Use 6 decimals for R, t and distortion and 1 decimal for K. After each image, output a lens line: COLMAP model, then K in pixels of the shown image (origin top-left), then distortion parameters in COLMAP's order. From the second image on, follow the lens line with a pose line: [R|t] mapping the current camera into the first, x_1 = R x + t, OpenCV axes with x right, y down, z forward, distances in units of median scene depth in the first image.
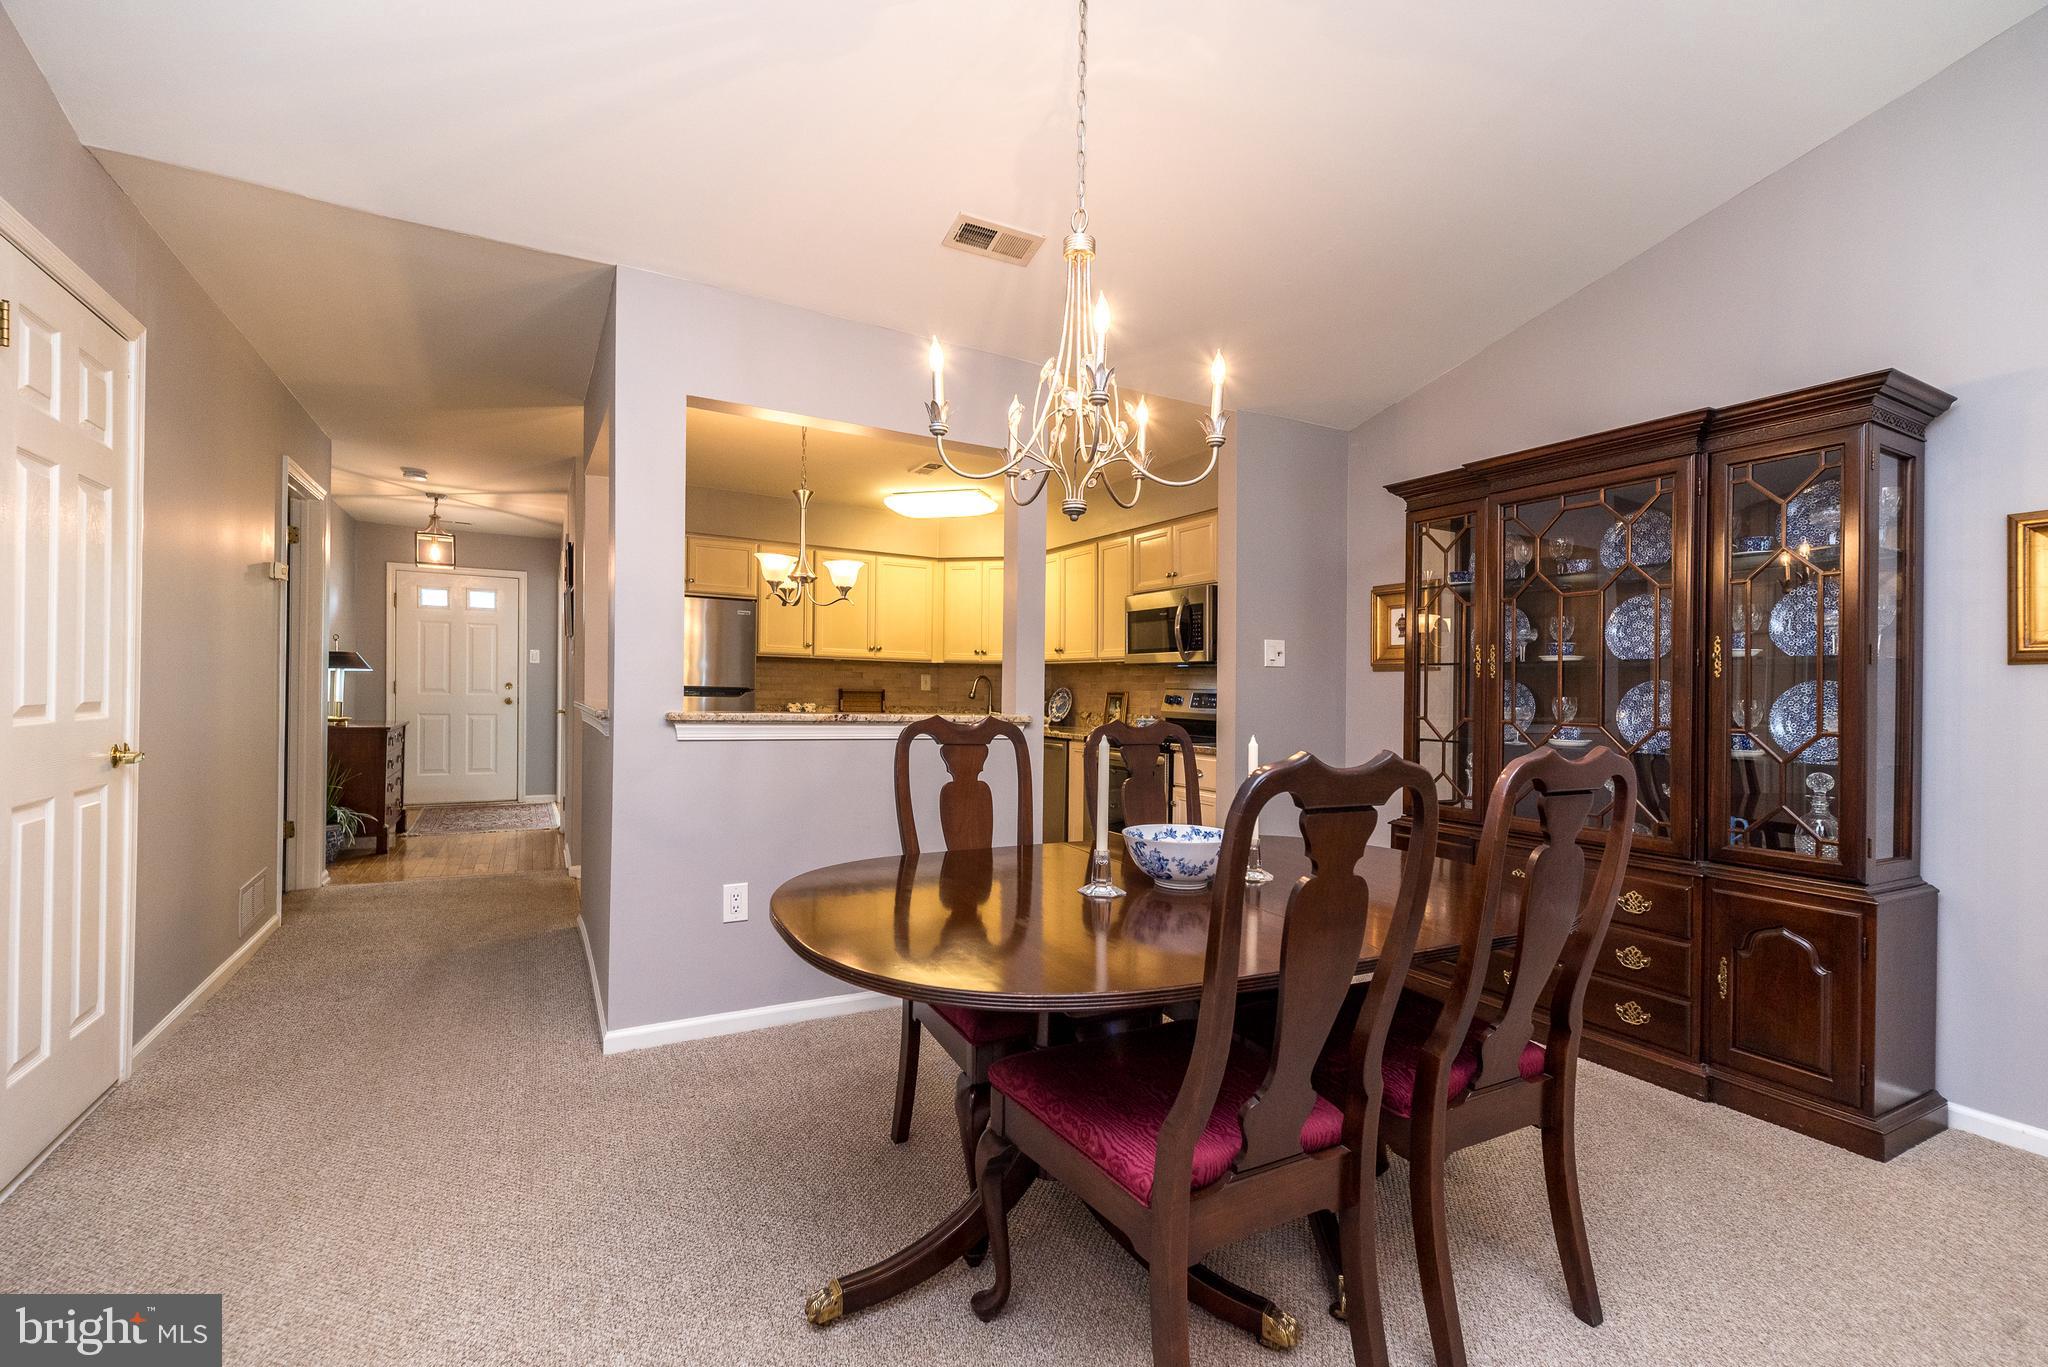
lens RADIAL K [[906.9, 0, 1027.4], [0, 906.9, 692.1], [0, 0, 1]] dist [0.009979, 0.000795]
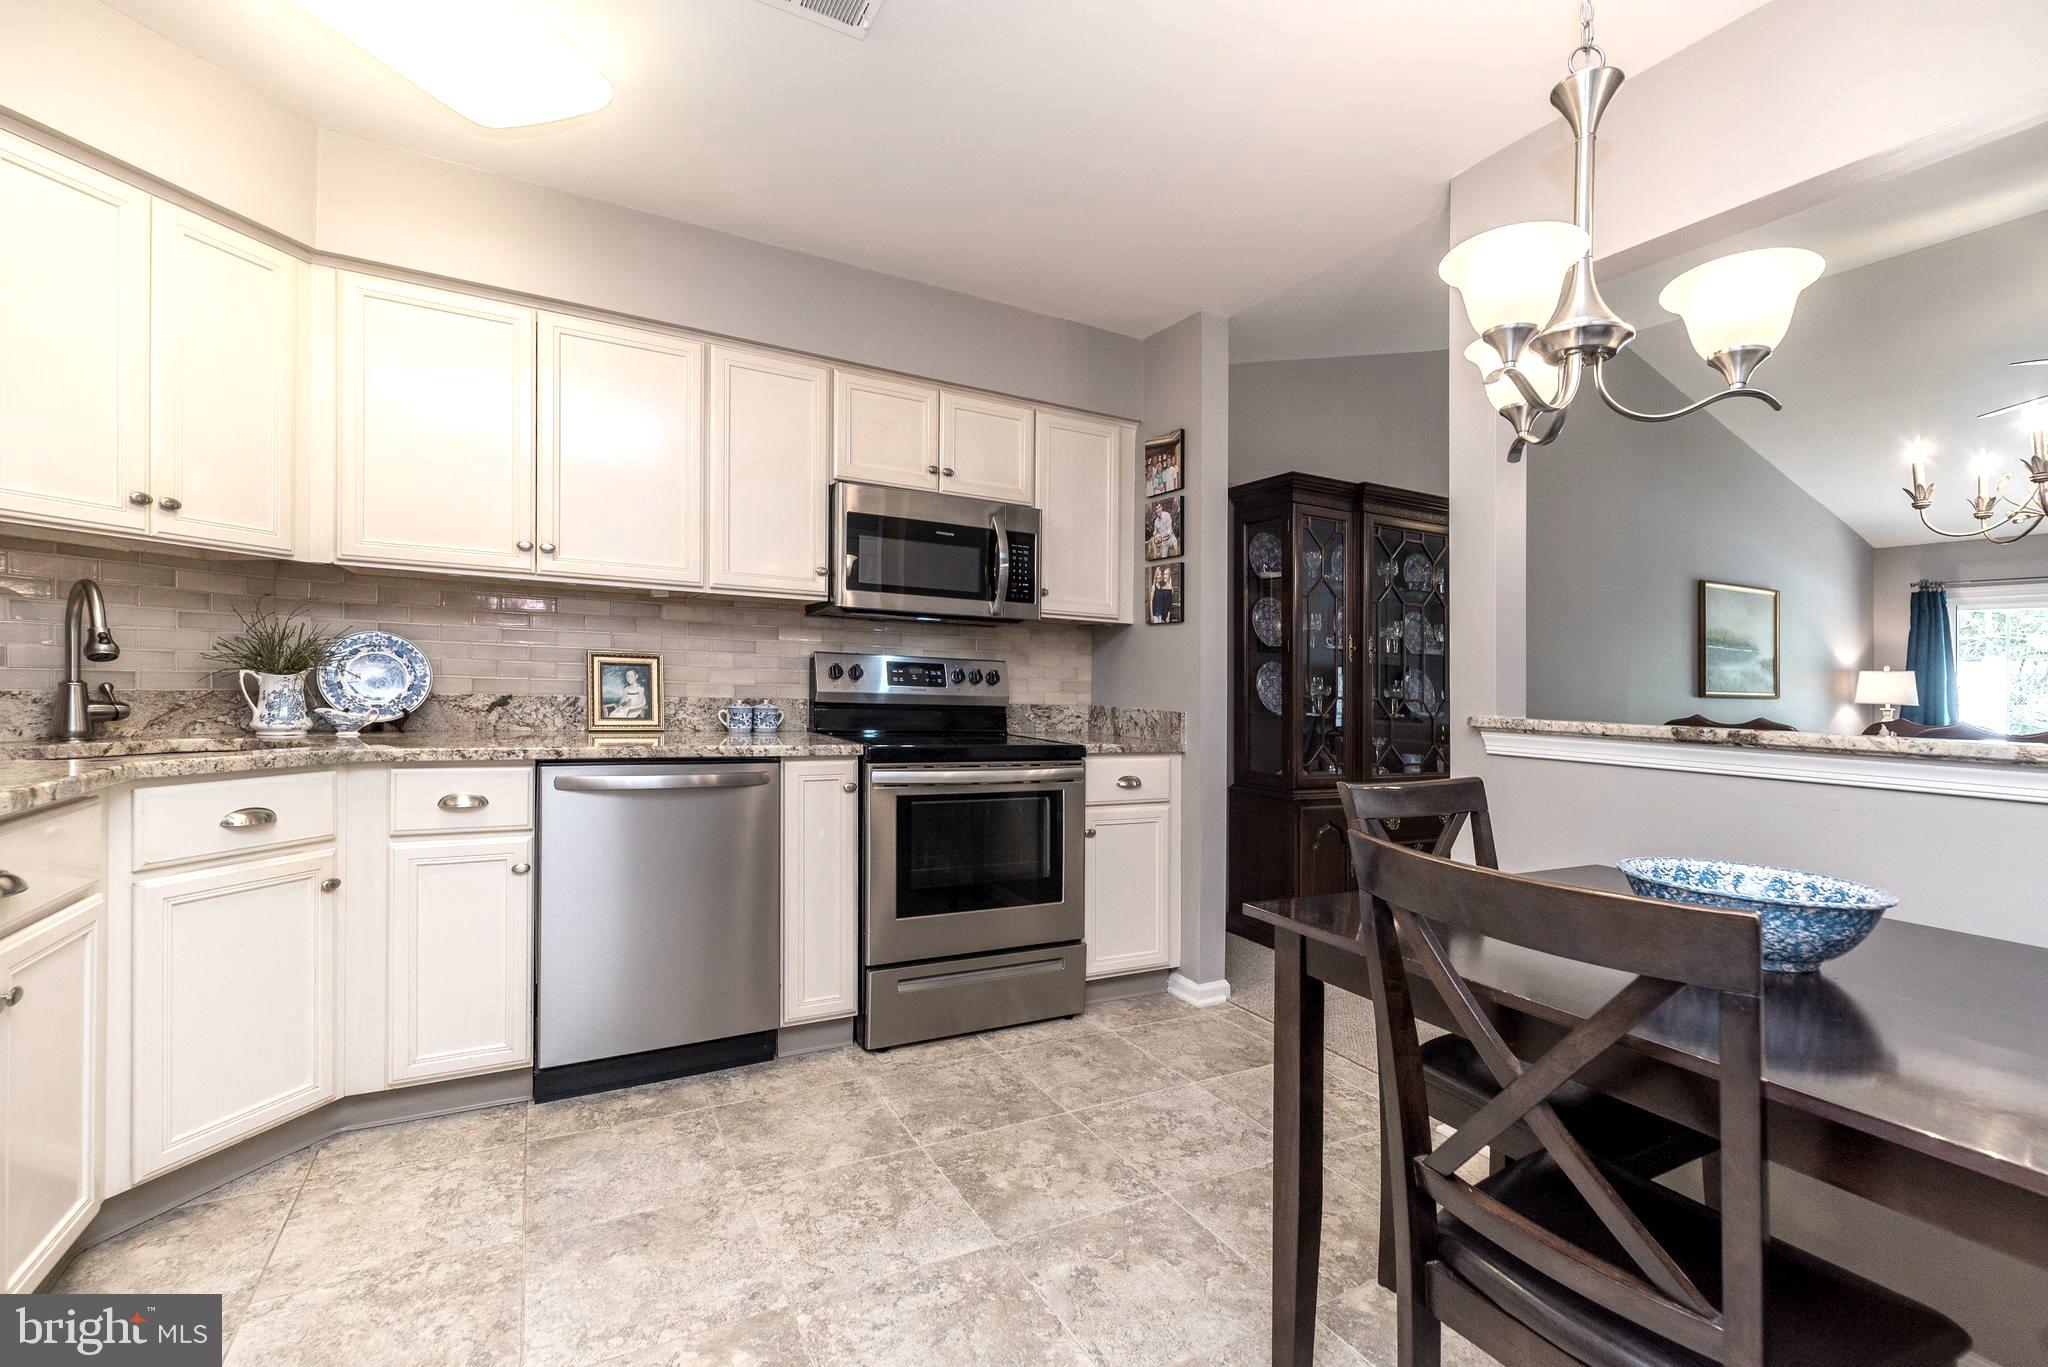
lens RADIAL K [[906.9, 0, 1011.9], [0, 906.9, 665.9], [0, 0, 1]] dist [0.009979, 0.000795]
pose [[0.007732, -0.001307, 0.999969, -0.397807], [-0.031436, 0.999505, 0.001549, 0.000258], [-0.999476, -0.031447, 0.007687, 0.820081]]
